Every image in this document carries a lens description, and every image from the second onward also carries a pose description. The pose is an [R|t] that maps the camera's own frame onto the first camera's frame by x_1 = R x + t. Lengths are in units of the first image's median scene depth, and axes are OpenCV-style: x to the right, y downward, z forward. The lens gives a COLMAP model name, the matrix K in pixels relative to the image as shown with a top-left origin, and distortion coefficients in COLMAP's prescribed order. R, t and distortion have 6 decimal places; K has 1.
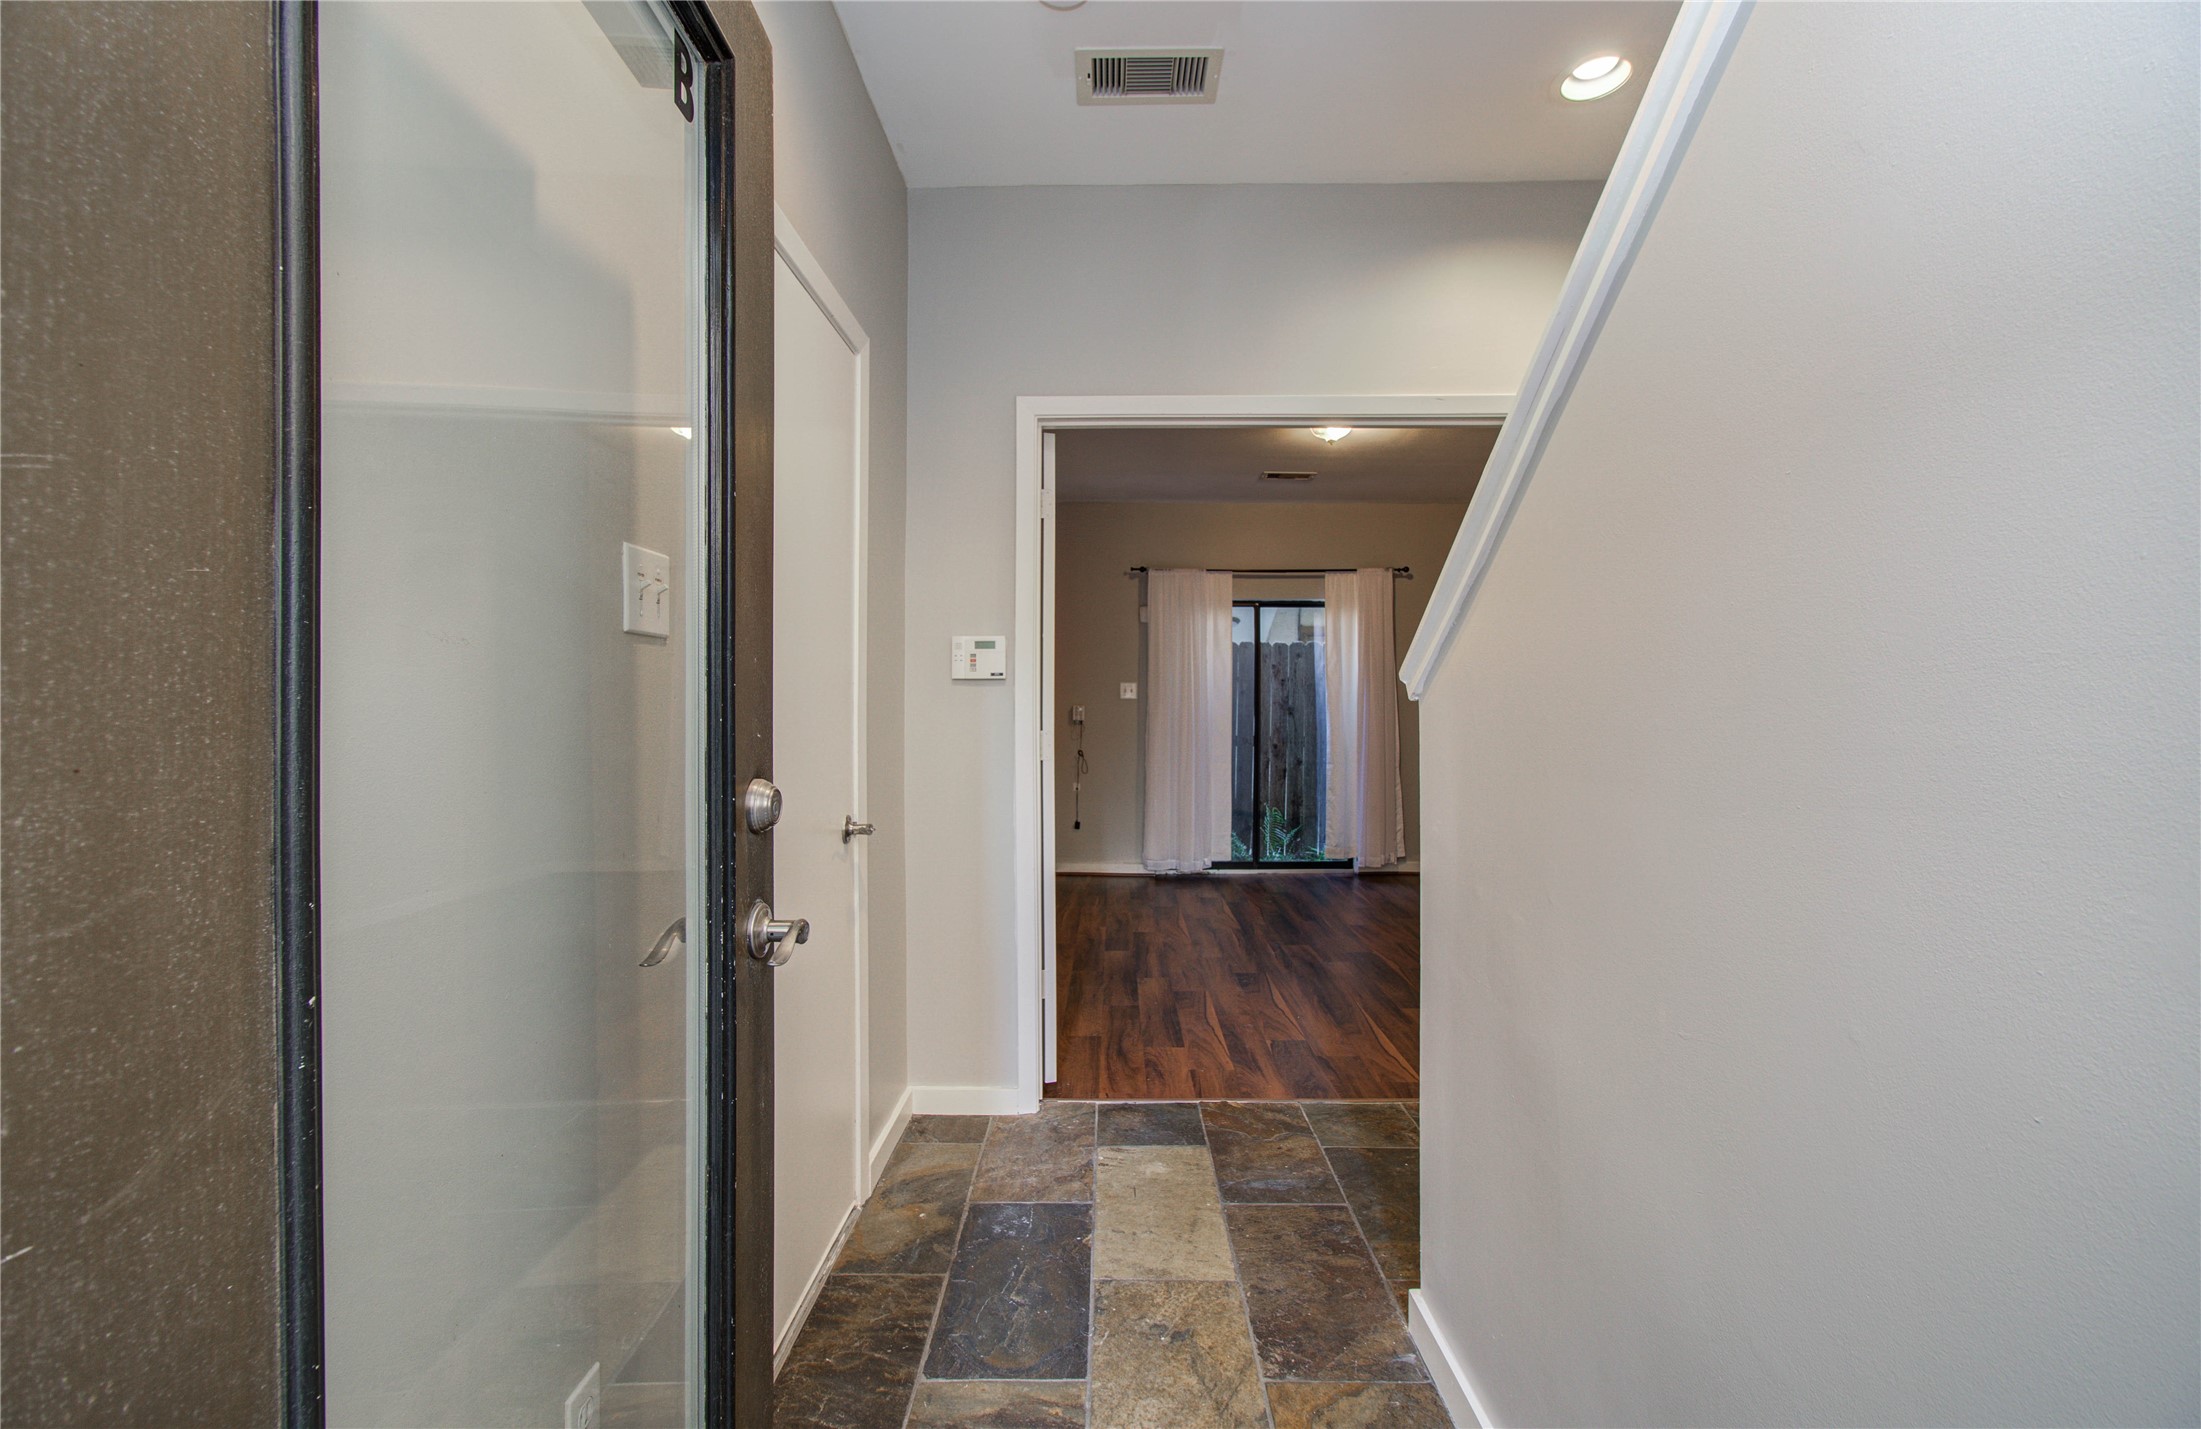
lens RADIAL K [[956.2, 0, 1100.5], [0, 956.2, 714.5], [0, 0, 1]] dist [-0.012892, -0.000031]
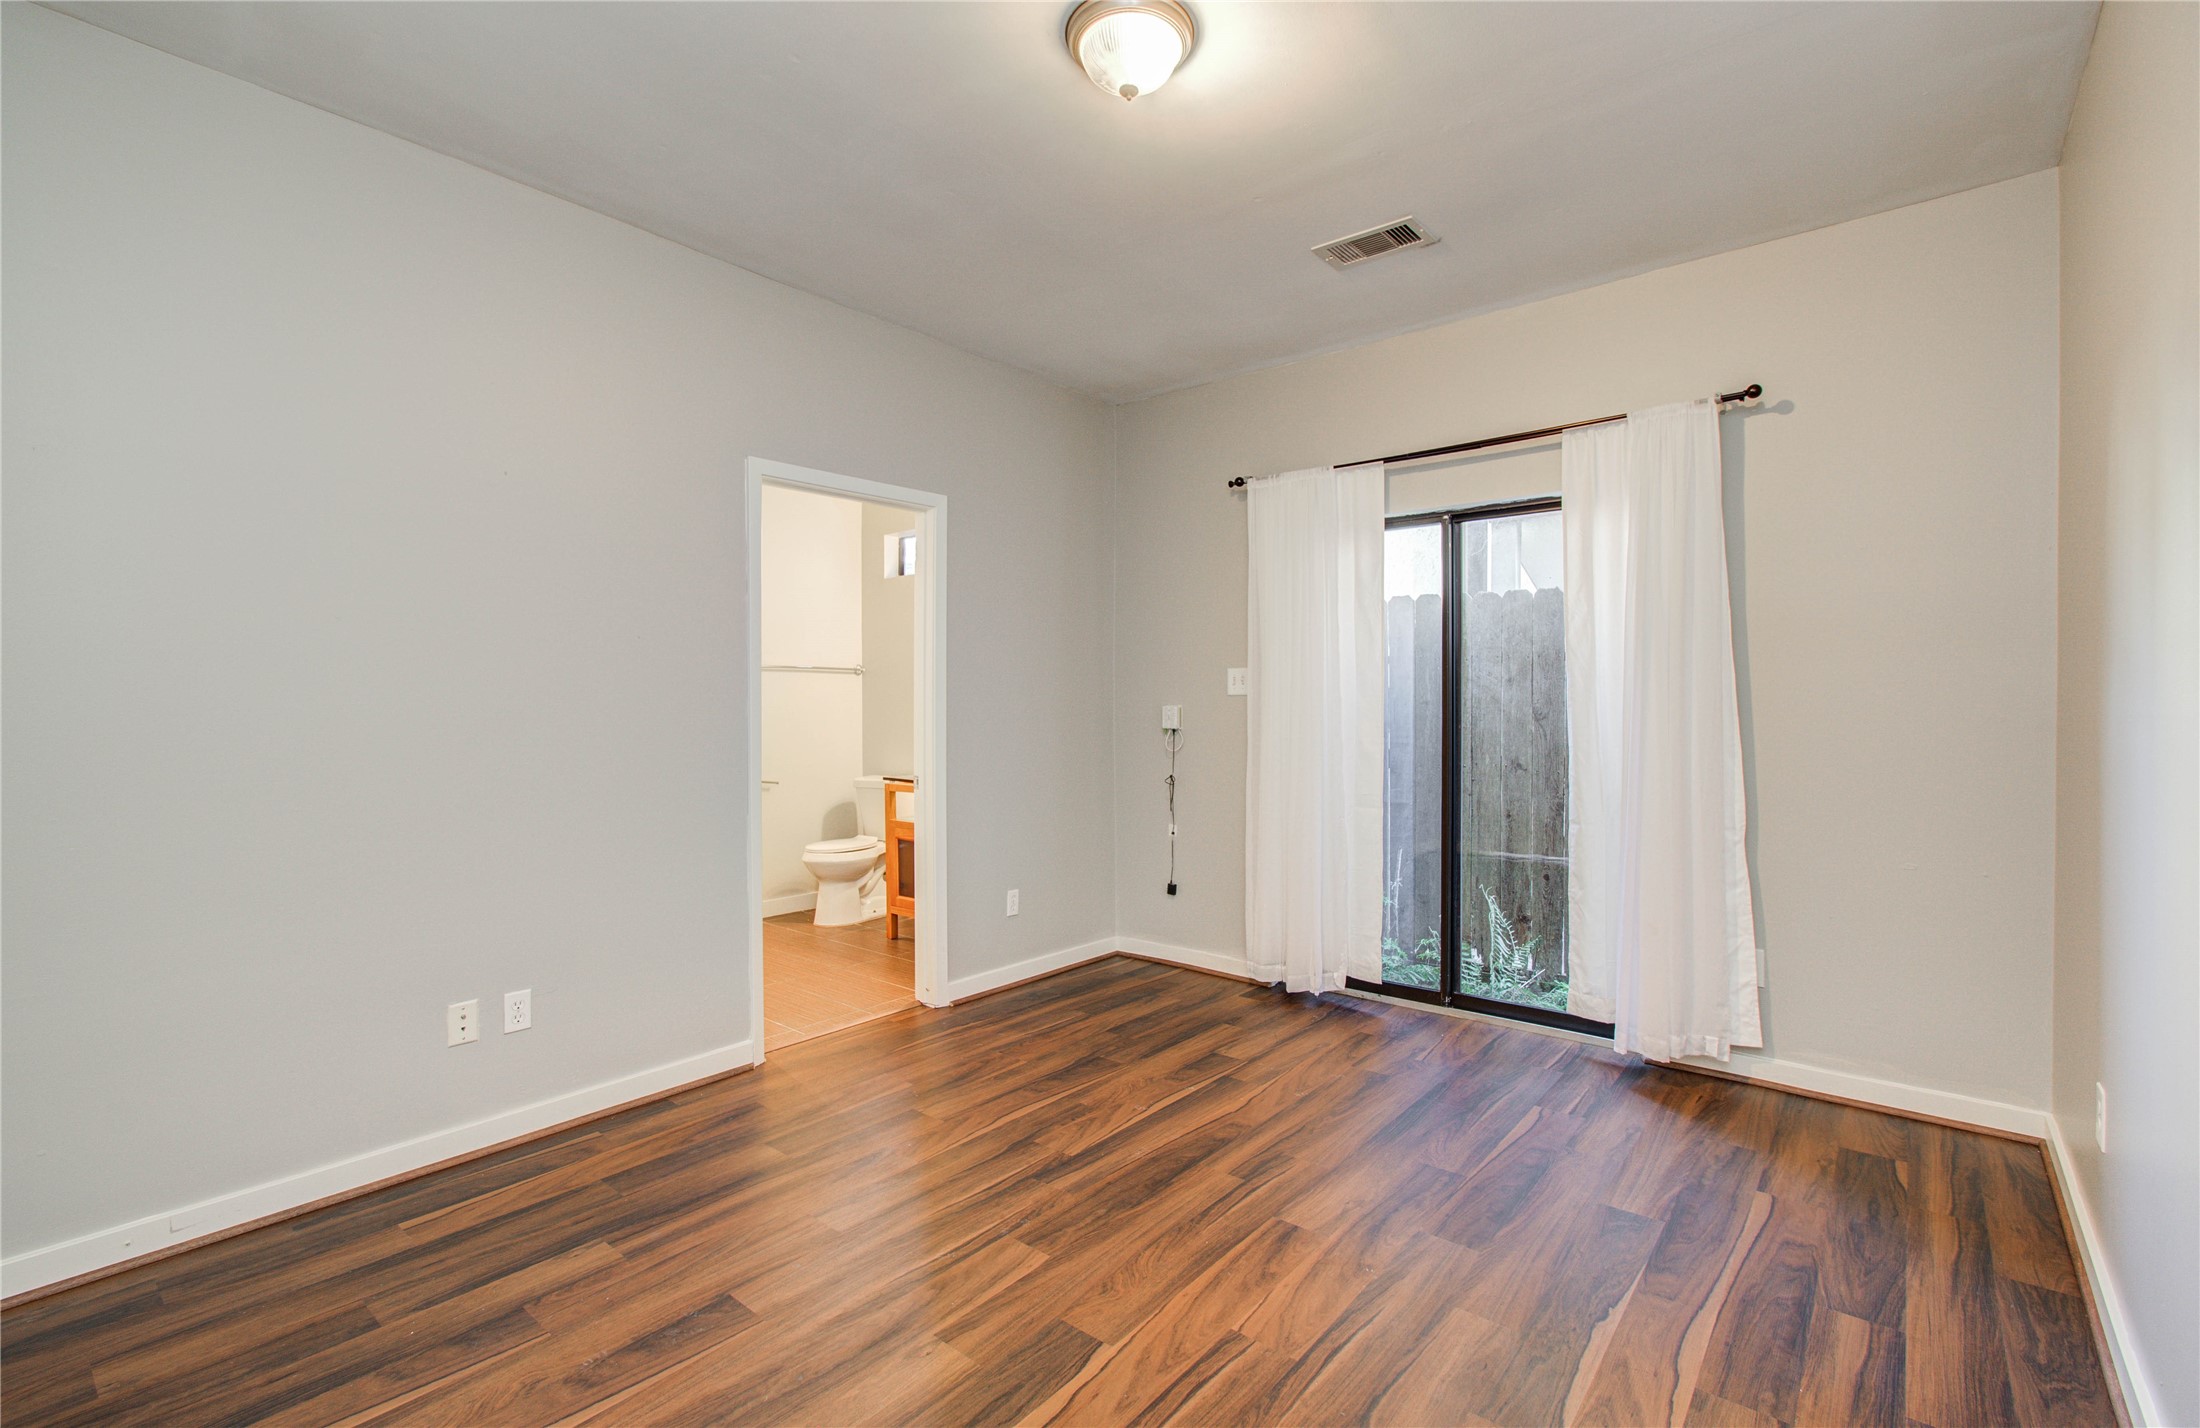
lens RADIAL K [[955.8, 0, 1100.0], [0, 955.8, 714.0], [0, 0, 1]] dist [-0.012892, -0.000031]
pose [[0.779759, 0.008830, -0.626018, 0.355065], [0.003930, 0.999812, 0.018998, -0.015794], [0.626068, -0.017274, 0.779577, 0.466272]]
